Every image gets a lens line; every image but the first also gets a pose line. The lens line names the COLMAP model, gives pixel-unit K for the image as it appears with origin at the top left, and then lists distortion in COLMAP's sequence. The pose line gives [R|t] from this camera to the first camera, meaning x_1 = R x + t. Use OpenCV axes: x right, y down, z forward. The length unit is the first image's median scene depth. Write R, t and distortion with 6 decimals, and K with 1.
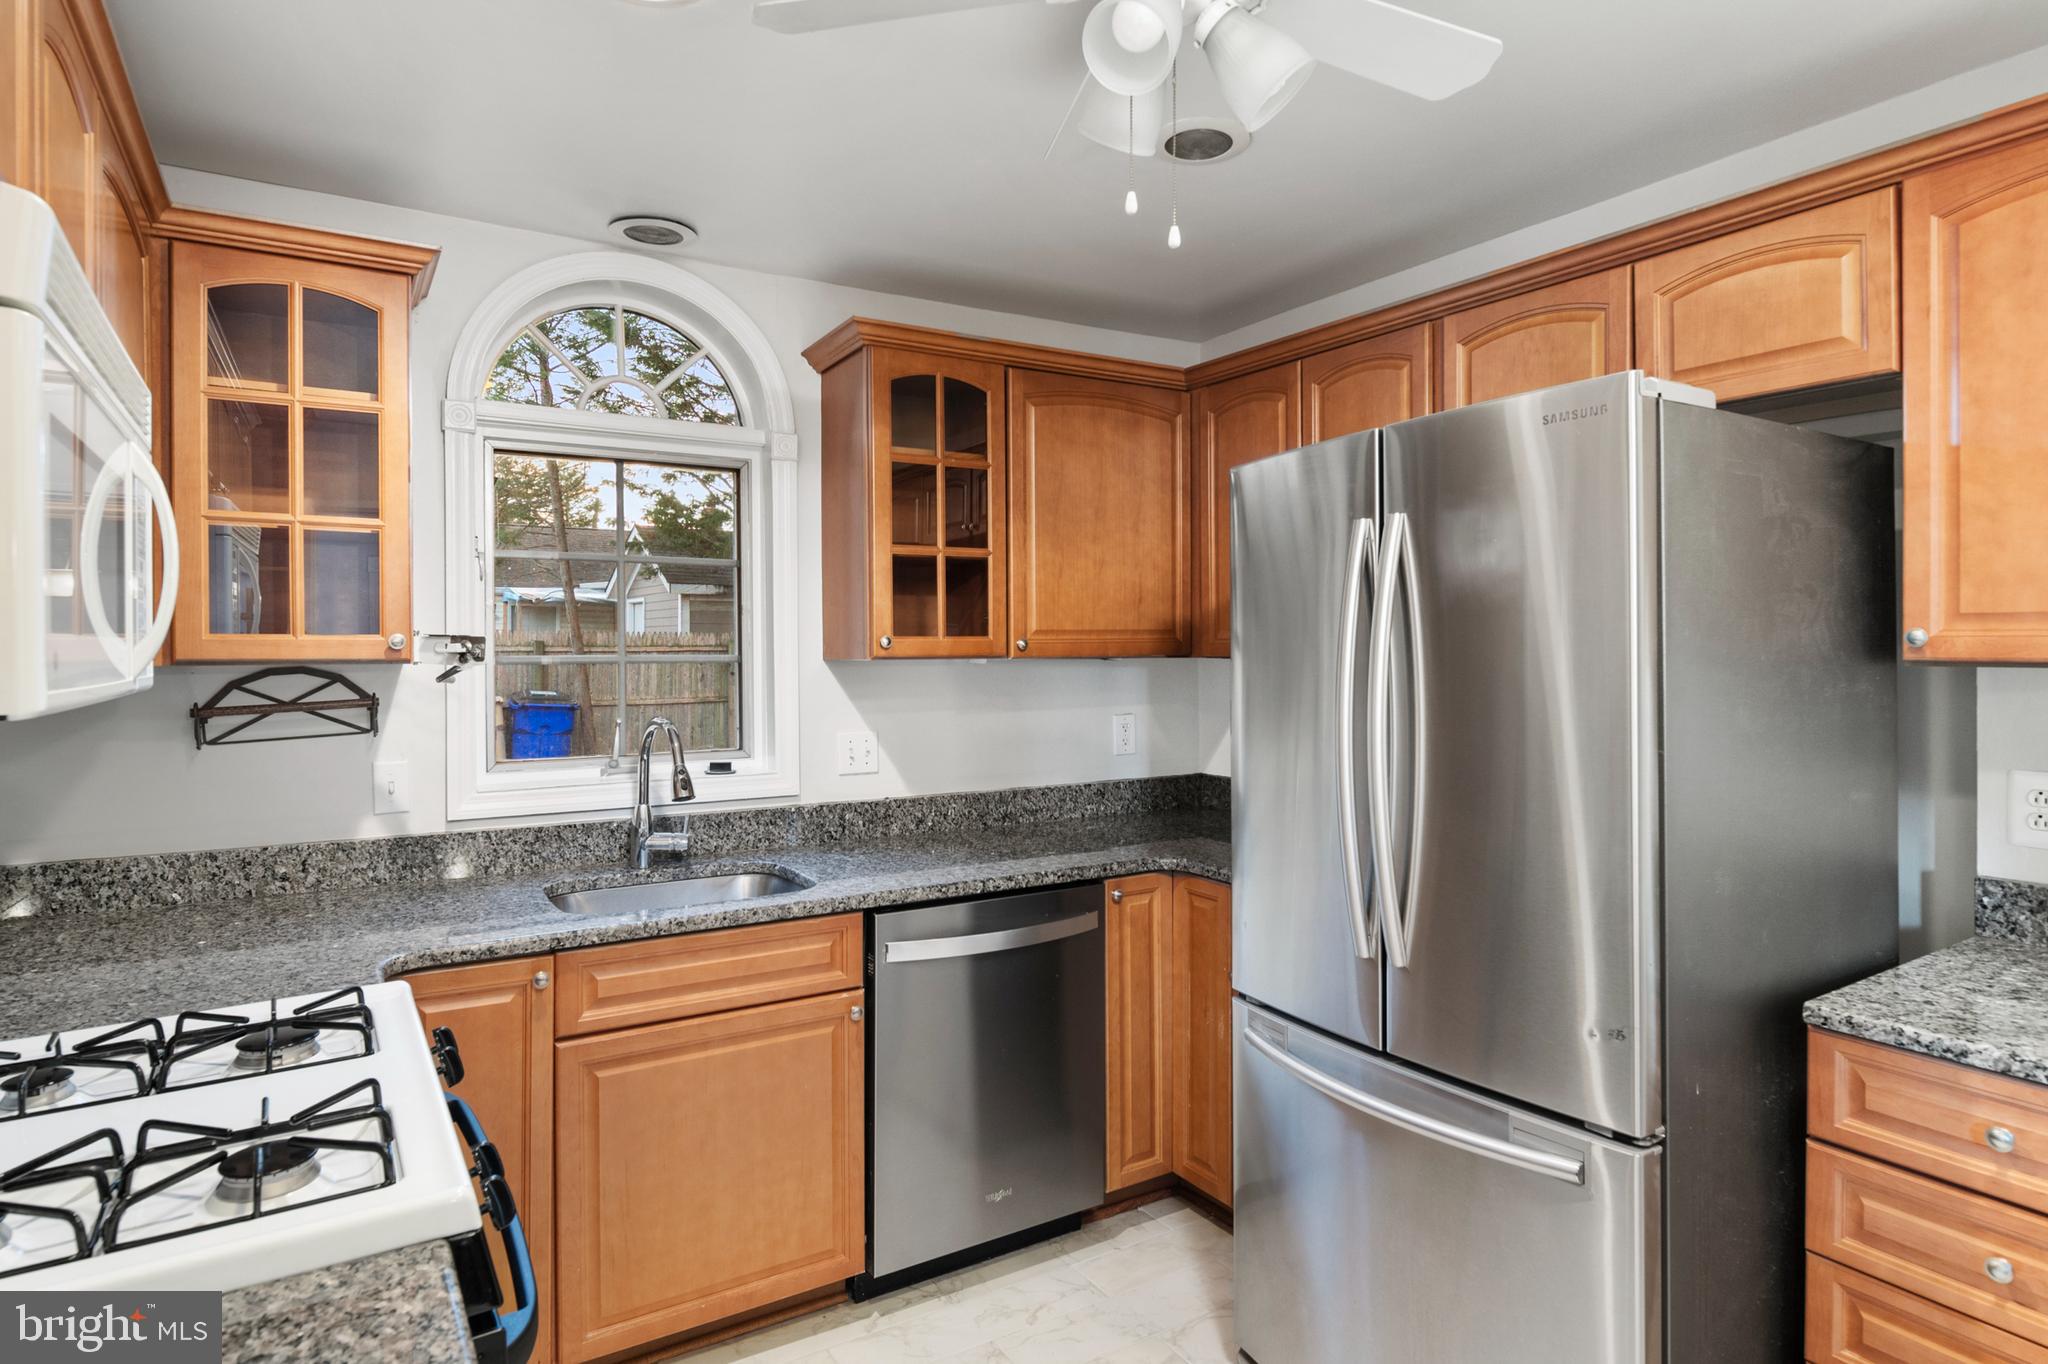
lens RADIAL K [[1112.3, 0, 1017.0], [0, 1112.3, 665.5], [0, 0, 1]] dist [-0.011414, -0.000624]
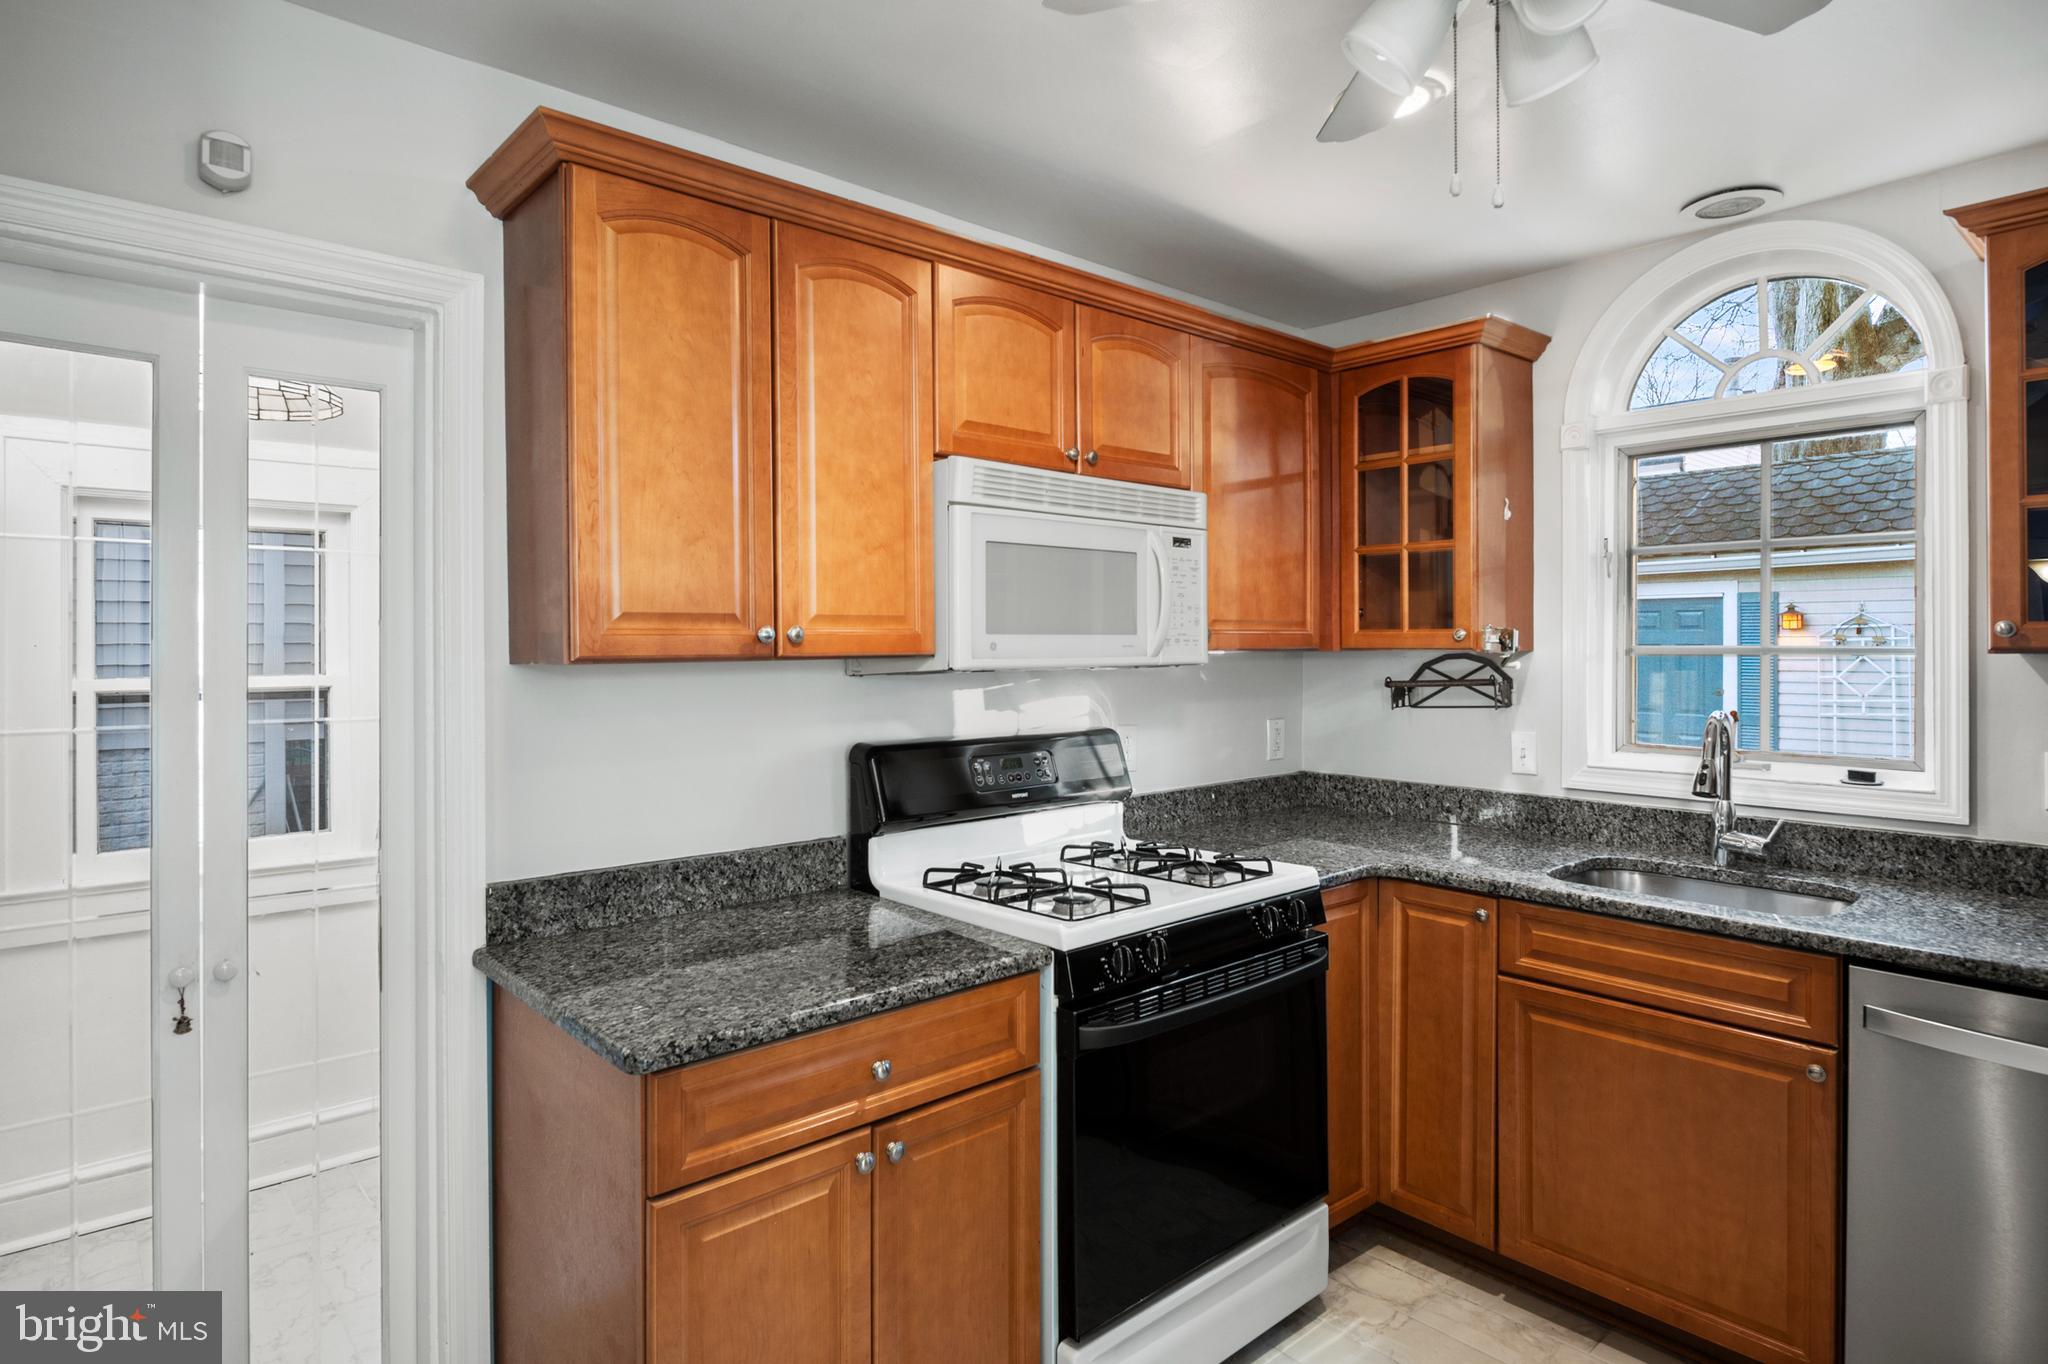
lens RADIAL K [[1112.3, 0, 1022.2], [0, 1112.3, 665.7], [0, 0, 1]] dist [-0.011414, -0.000624]
pose [[0.167577, 0.023927, -0.985569, 0.569112], [-0.012455, 0.999677, 0.022152, -0.006516], [0.985780, 0.008563, 0.167821, 0.262068]]
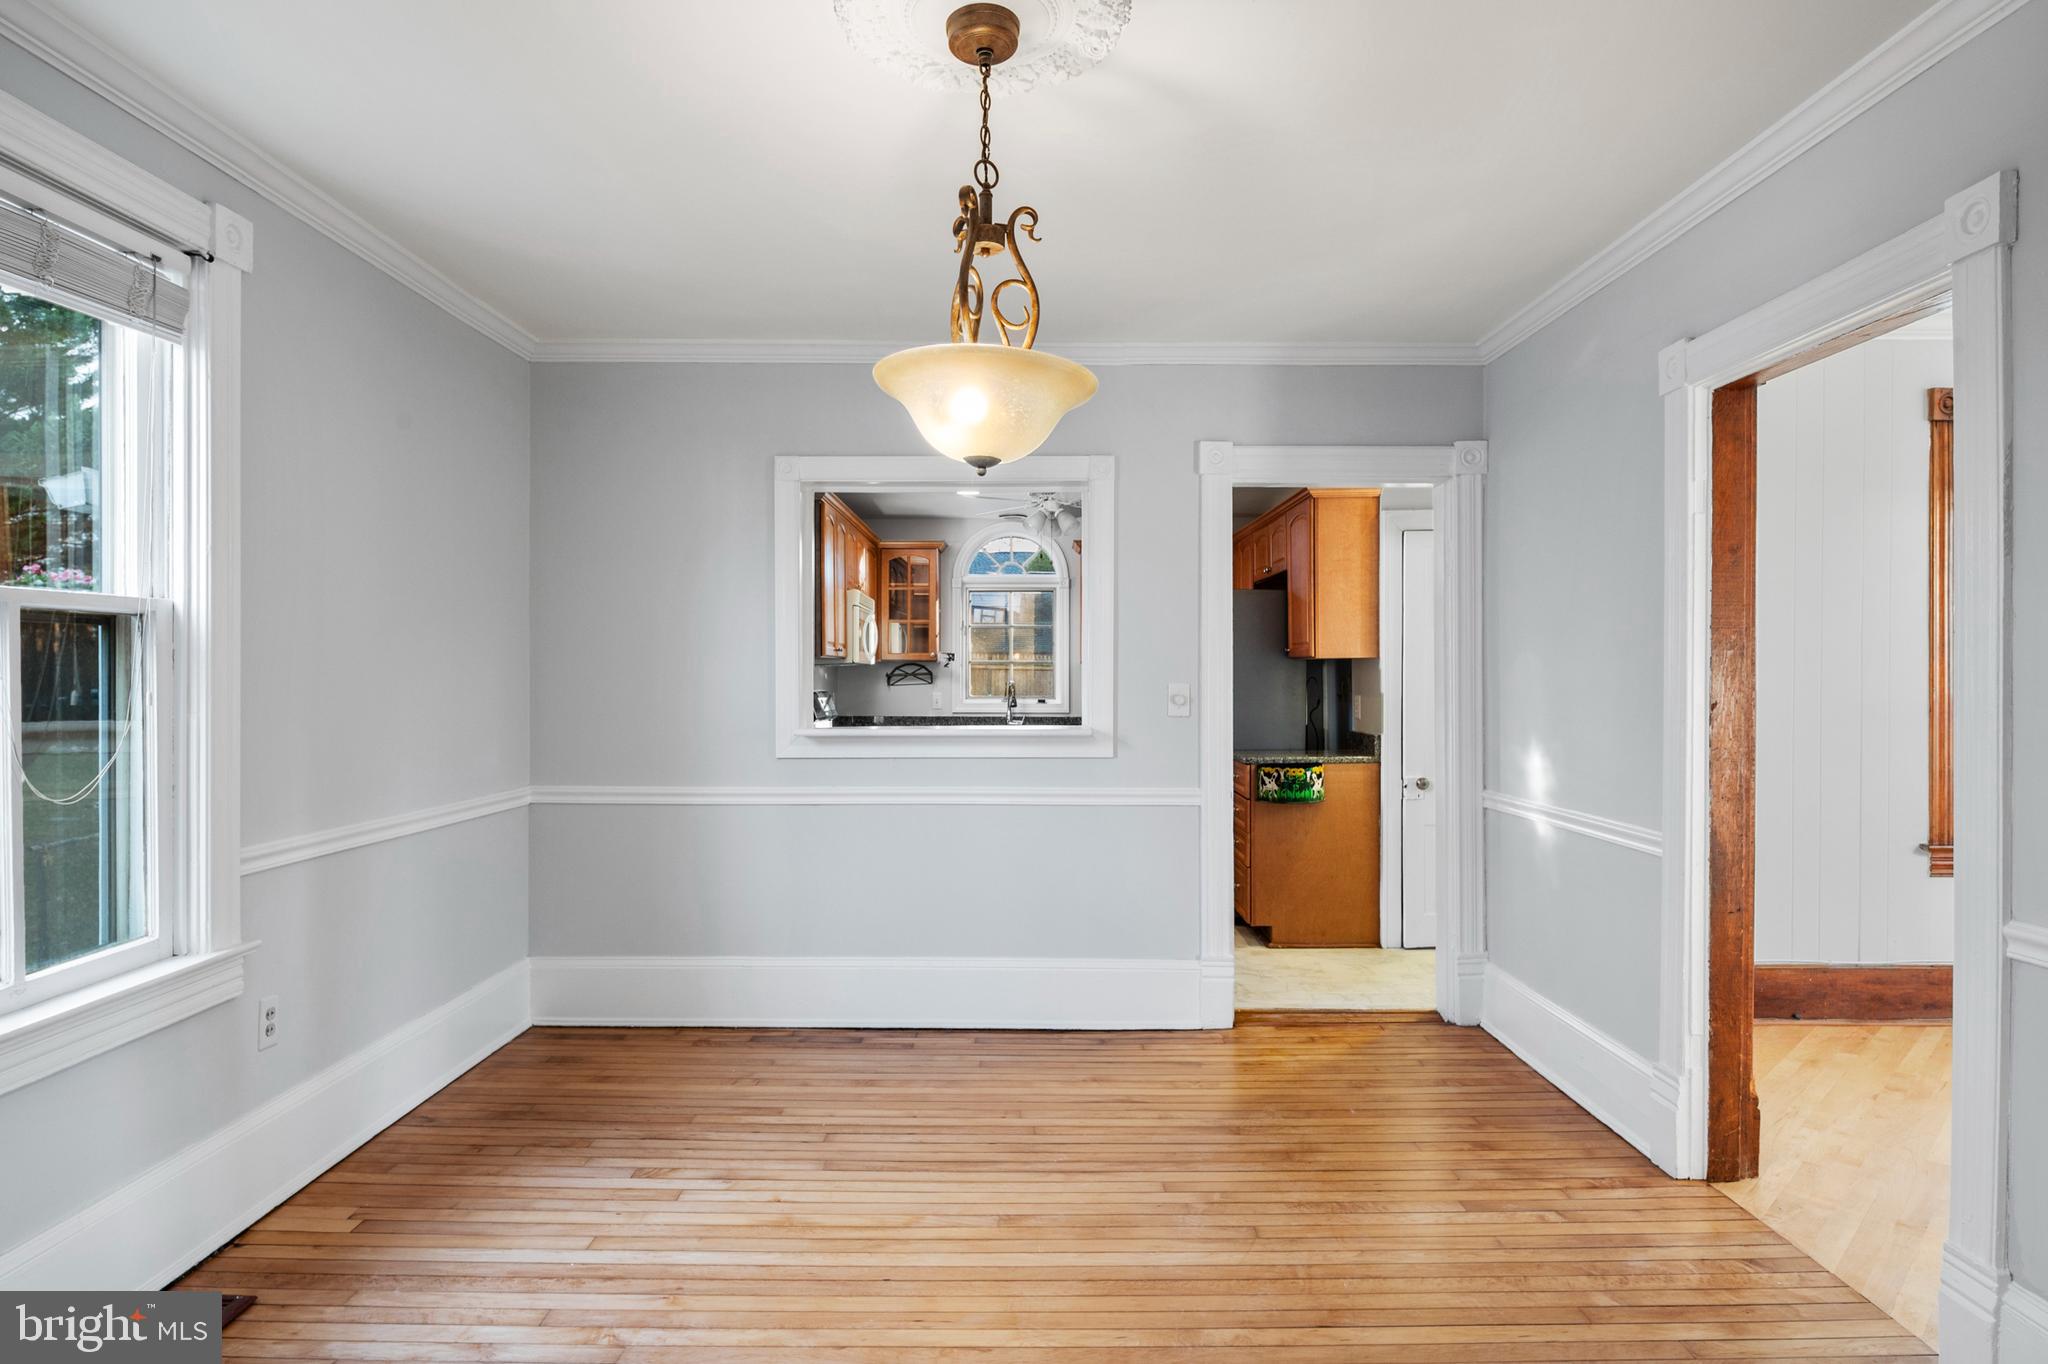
lens RADIAL K [[1112.3, 0, 1027.2], [0, 1112.3, 675.5], [0, 0, 1]] dist [-0.011414, -0.000624]
pose [[0.847406, 0.010112, -0.530849, 1.431579], [-0.011017, 0.999938, 0.001462, 0.029980], [0.530831, 0.004609, 0.847465, -1.668238]]
